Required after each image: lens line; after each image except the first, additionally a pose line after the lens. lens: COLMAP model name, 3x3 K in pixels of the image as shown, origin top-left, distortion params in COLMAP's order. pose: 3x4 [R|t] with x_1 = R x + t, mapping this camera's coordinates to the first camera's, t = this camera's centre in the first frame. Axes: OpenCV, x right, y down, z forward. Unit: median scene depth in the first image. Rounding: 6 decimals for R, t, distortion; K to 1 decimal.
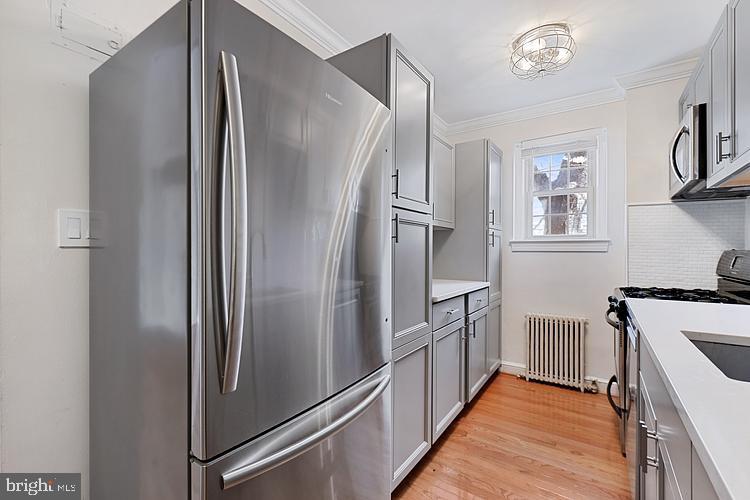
lens RADIAL K [[329.5, 0, 377.5], [0, 329.5, 250.9], [0, 0, 1]] dist [-0.001178, -0.000265]
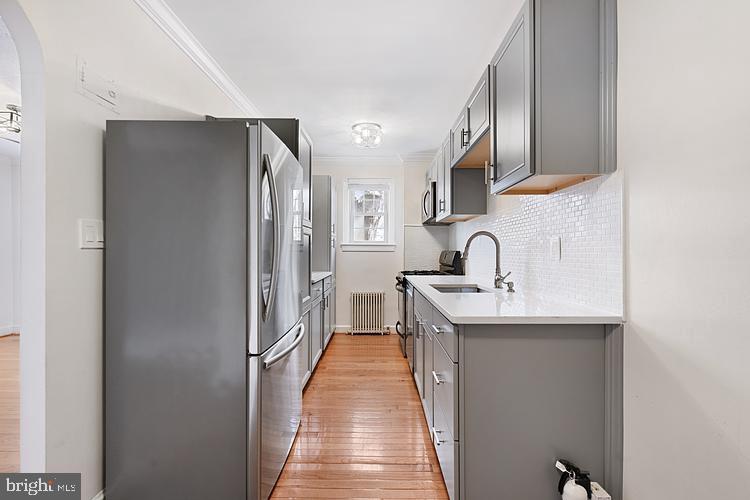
lens RADIAL K [[294.6, 0, 383.4], [0, 294.6, 251.9], [0, 0, 1]] dist [-0.000337, -0.000187]
pose [[0.819793, -0.000436, 0.572660, -0.283856], [-0.001990, 0.999992, 0.003609, -0.001588], [-0.572657, -0.004098, 0.819785, -0.283078]]
